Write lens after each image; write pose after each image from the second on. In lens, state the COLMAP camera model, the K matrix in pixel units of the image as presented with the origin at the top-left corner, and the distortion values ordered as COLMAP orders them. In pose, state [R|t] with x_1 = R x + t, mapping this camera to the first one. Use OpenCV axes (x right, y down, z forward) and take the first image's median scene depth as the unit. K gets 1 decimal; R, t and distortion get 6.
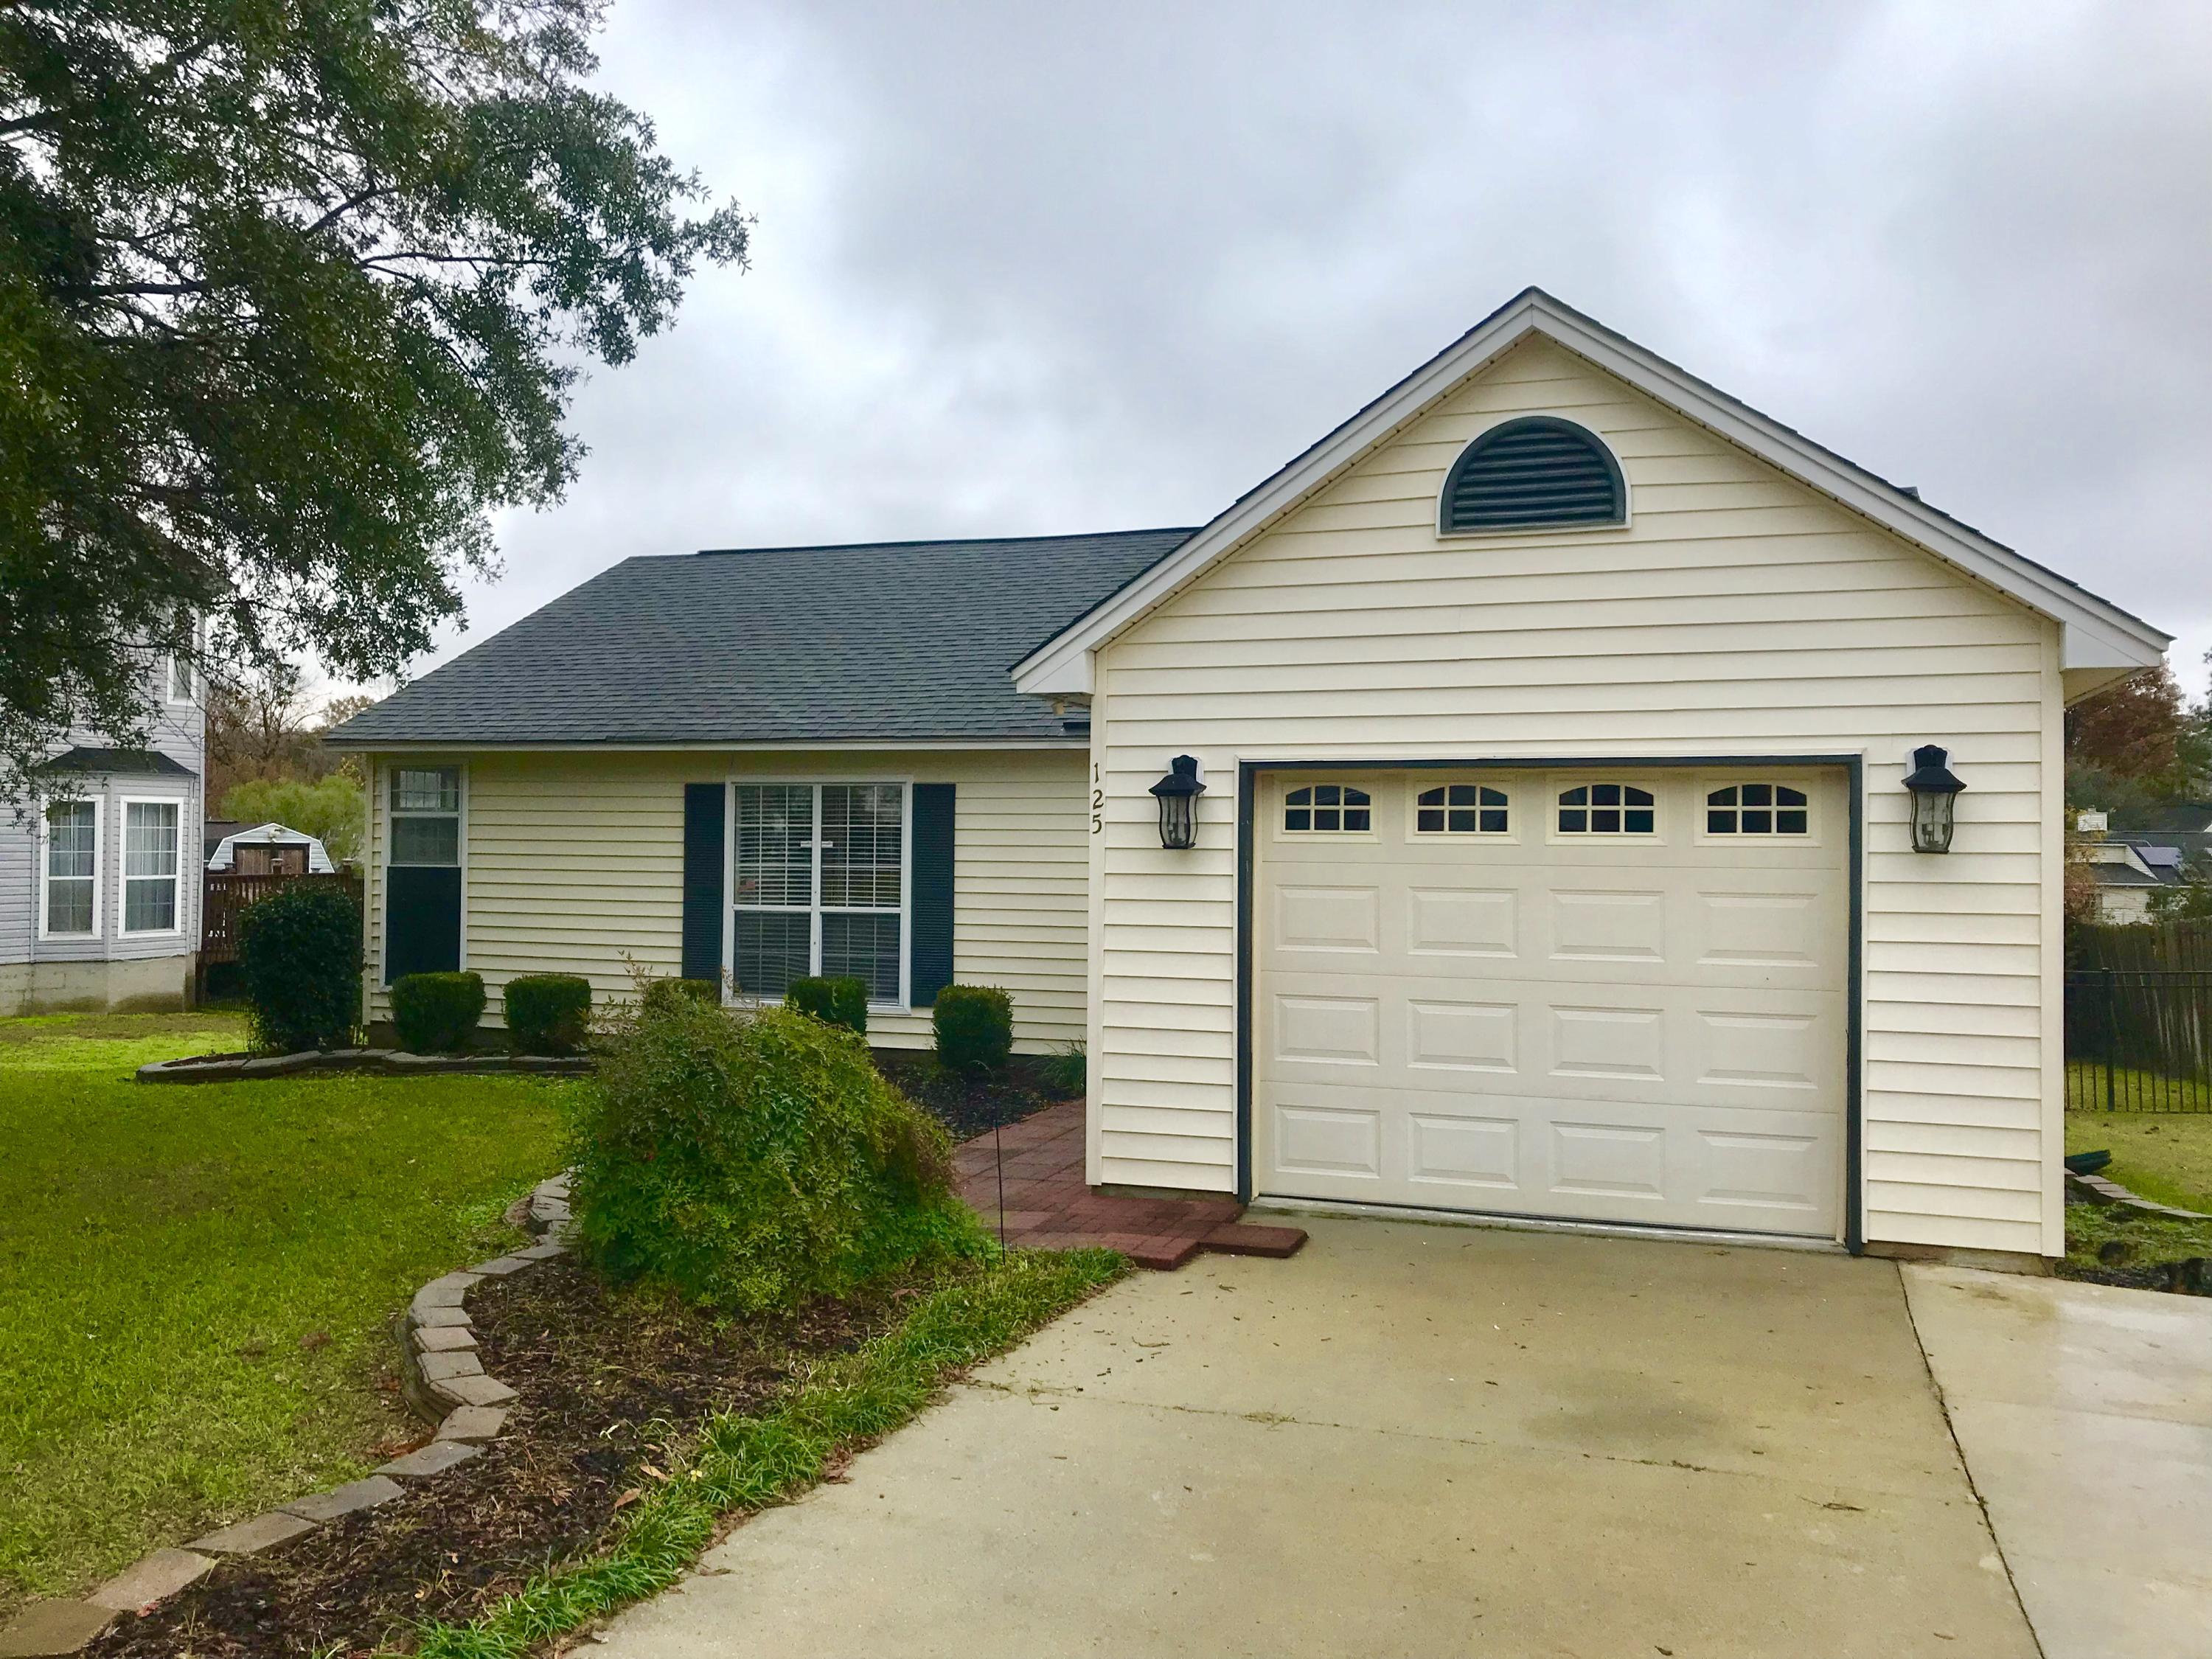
lens RADIAL K [[1799.3, 0, 1110.5], [0, 1799.3, 801.8], [0, 0, 1]] dist [0.037339, -0.056493]
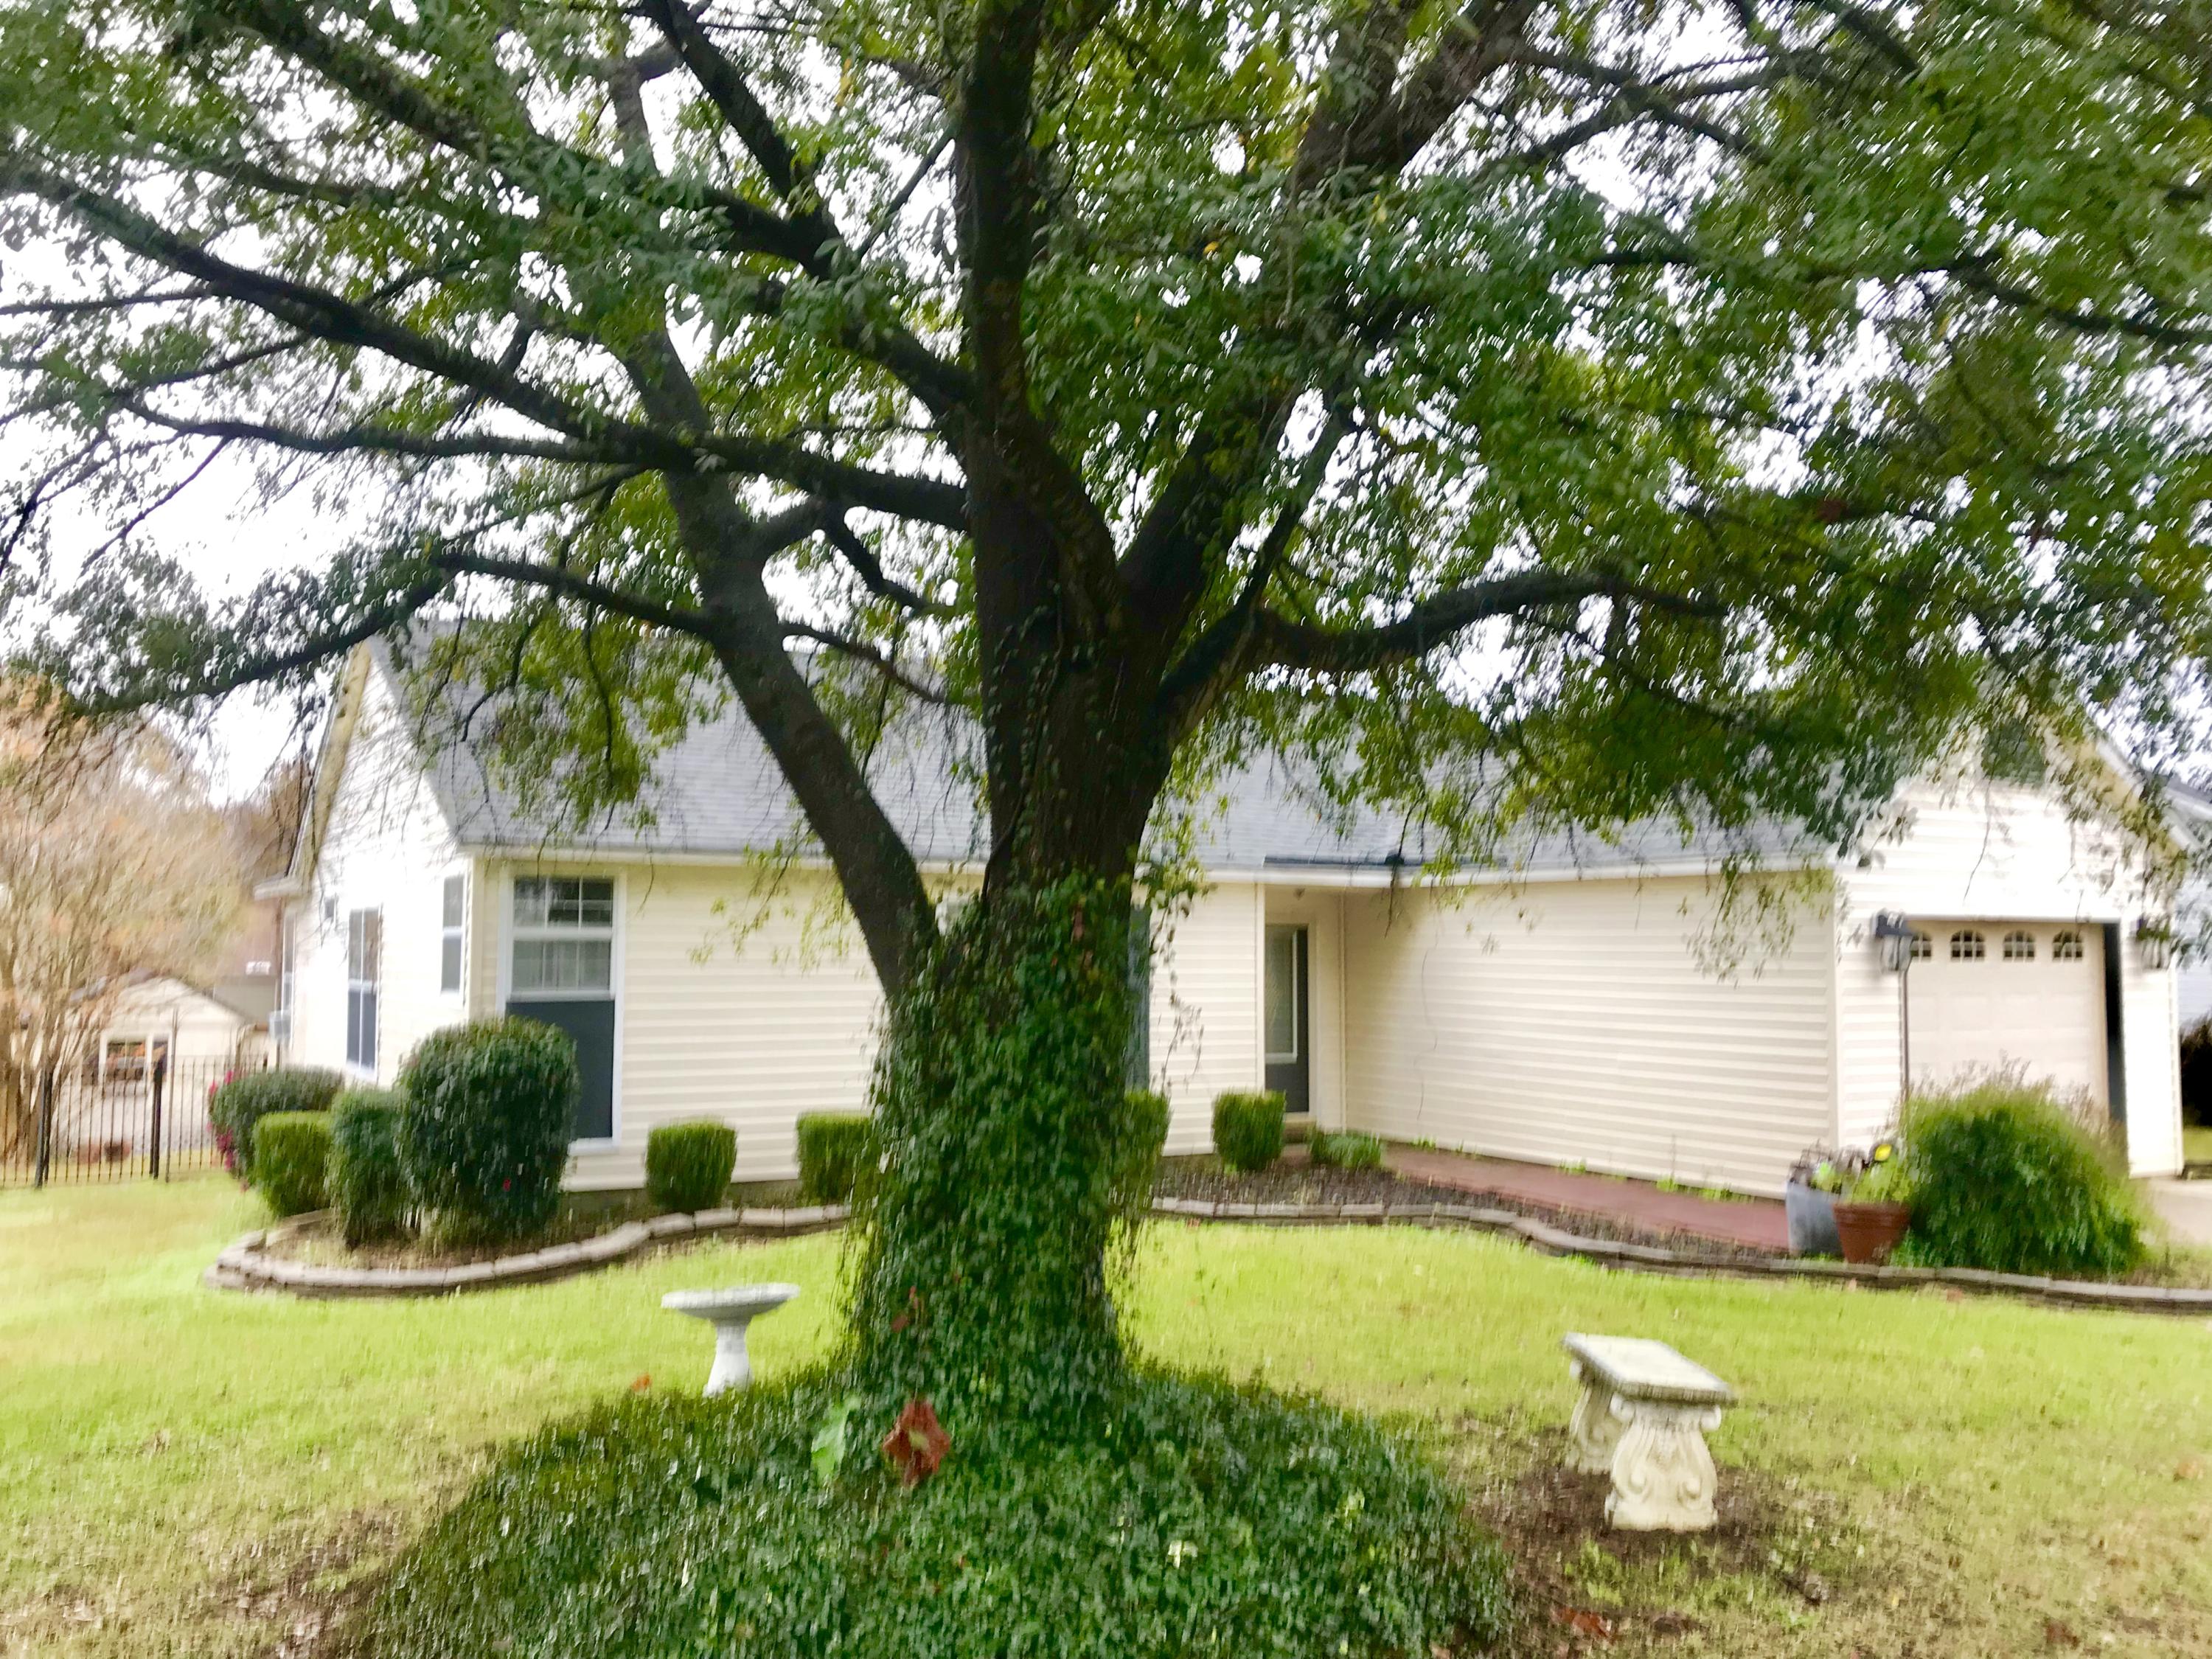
lens RADIAL K [[1799.3, 0, 1110.5], [0, 1799.3, 801.8], [0, 0, 1]] dist [0.037339, -0.056493]
pose [[0.658165, 0.059407, 0.750527, -1.535560], [-0.018167, 0.997845, -0.063052, -0.008745], [-0.752655, 0.027864, 0.657825, 0.488074]]
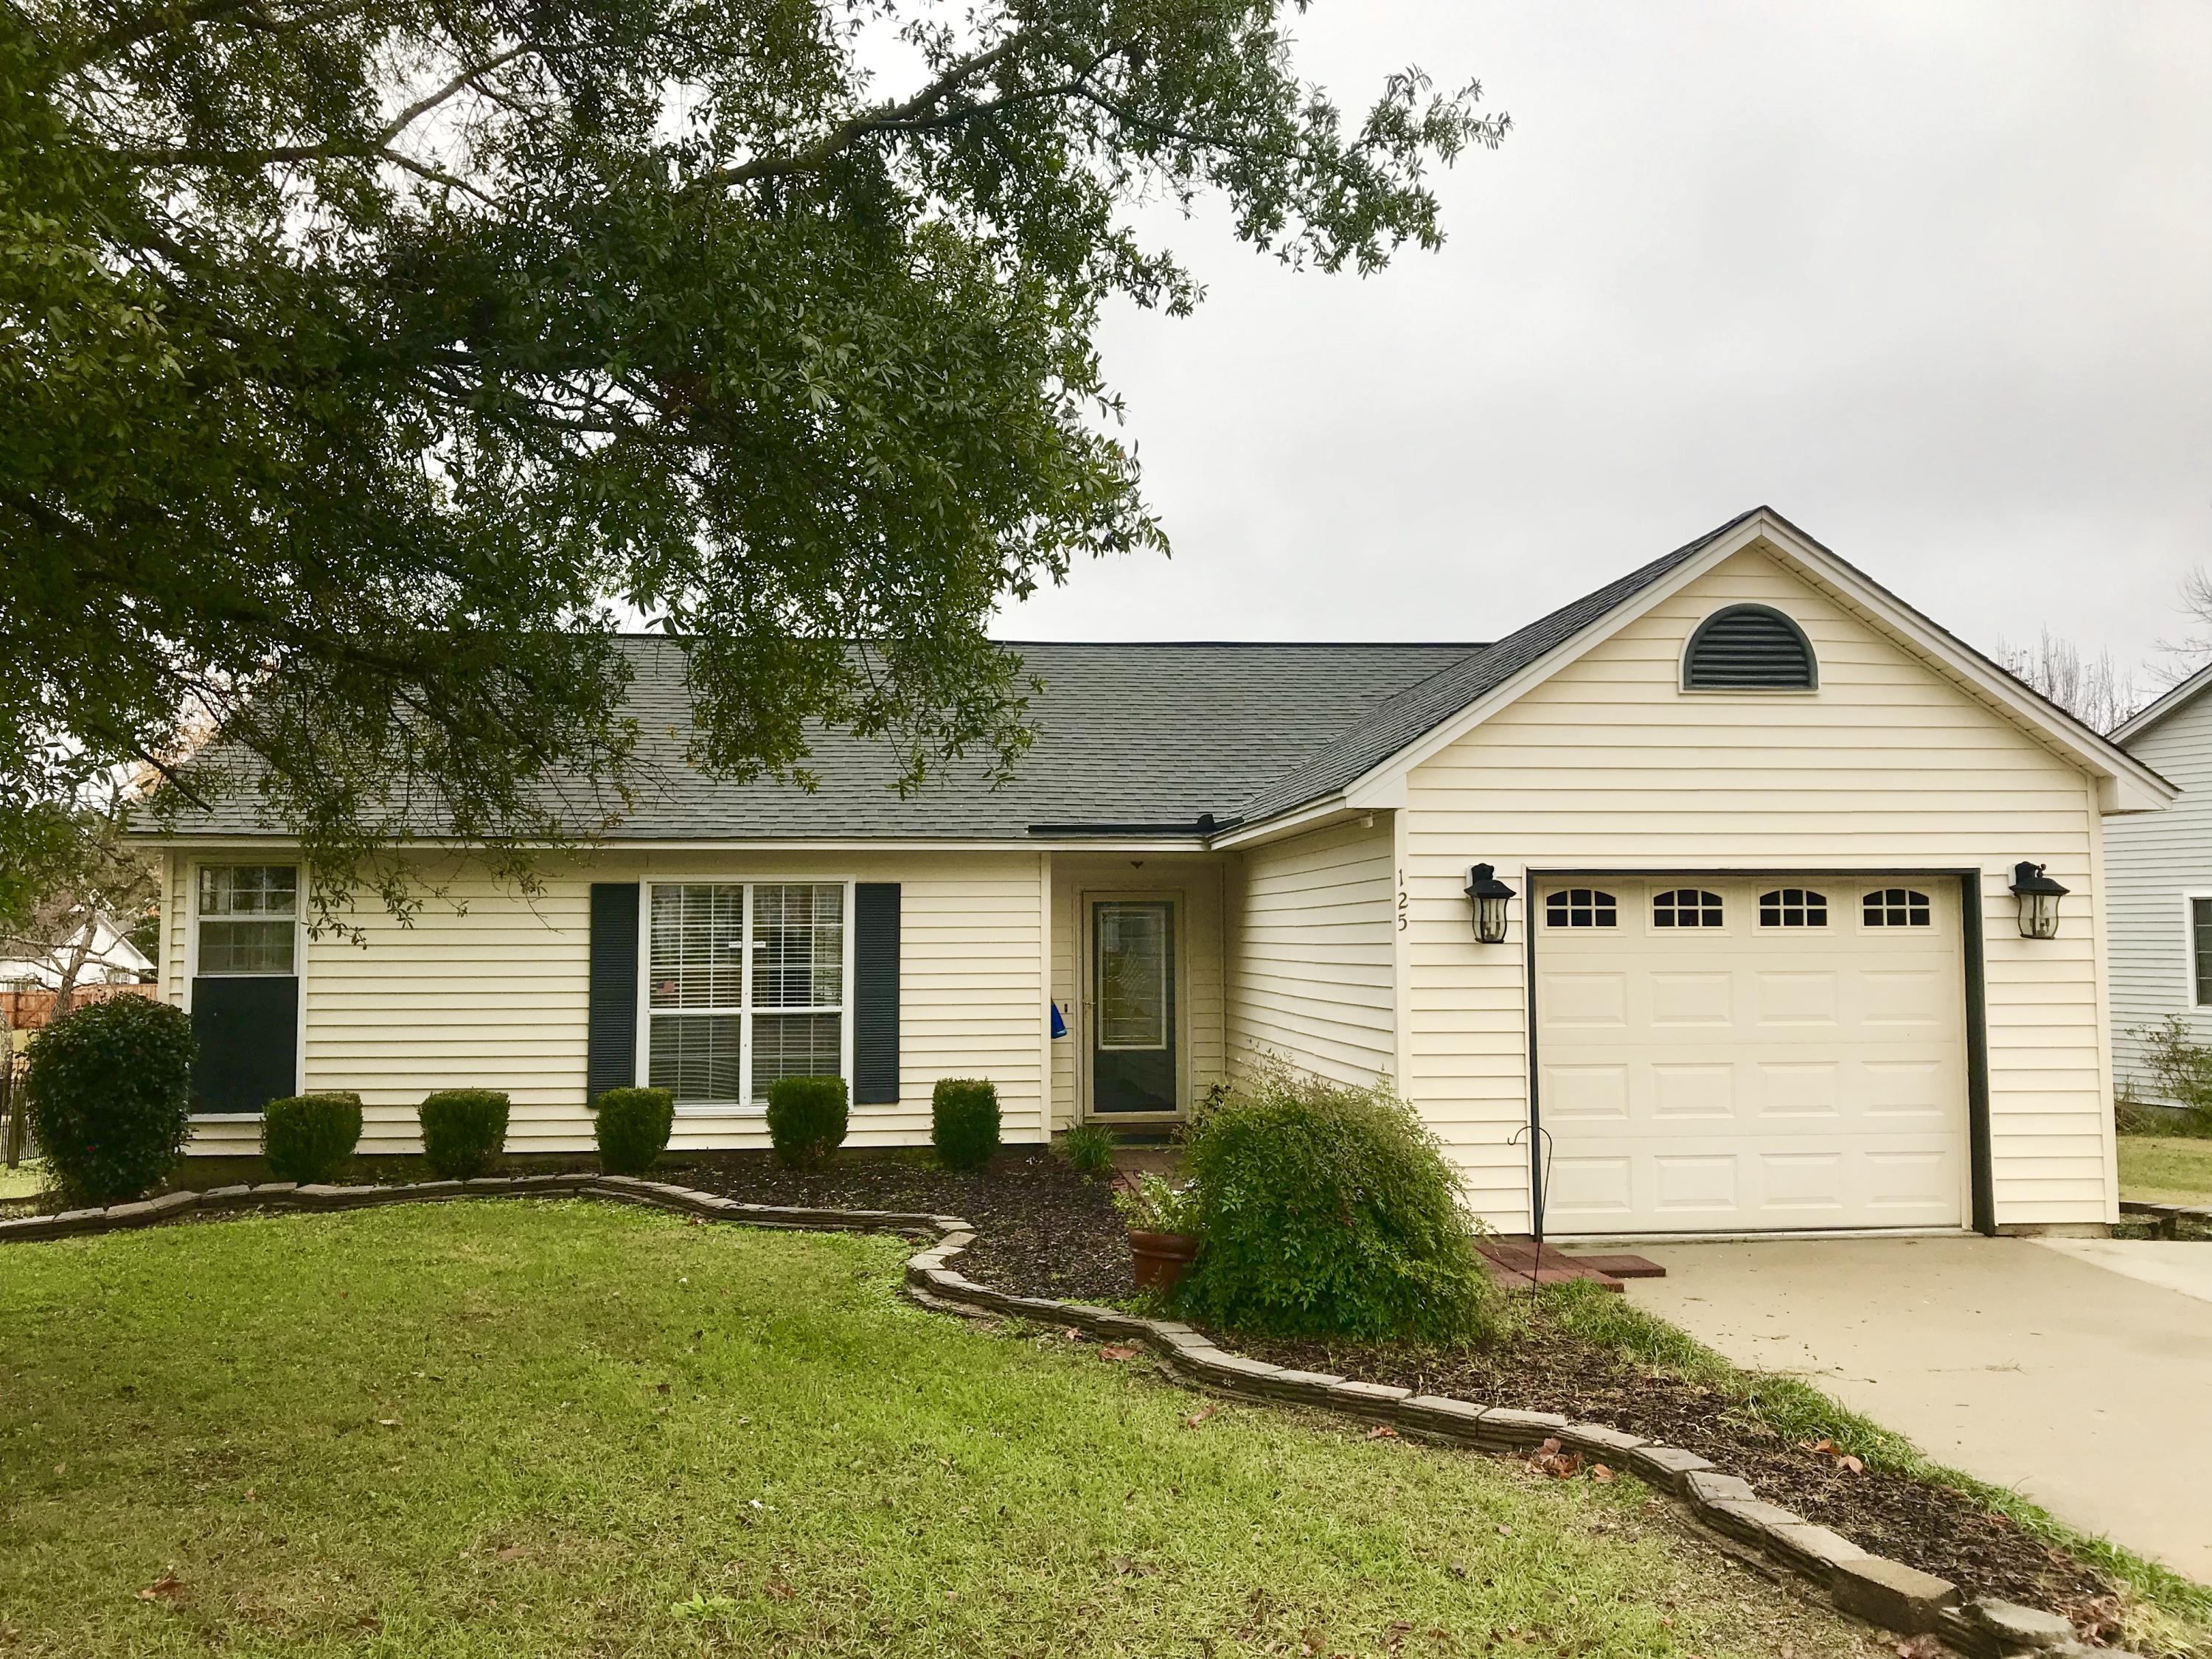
lens RADIAL K [[1799.3, 0, 1110.5], [0, 1799.3, 801.8], [0, 0, 1]] dist [0.037339, -0.056493]
pose [[0.905201, 0.020075, 0.424509, -0.687690], [0.001823, 0.998691, -0.051115, -0.006360], [-0.424980, 0.047043, 0.903980, 0.031777]]
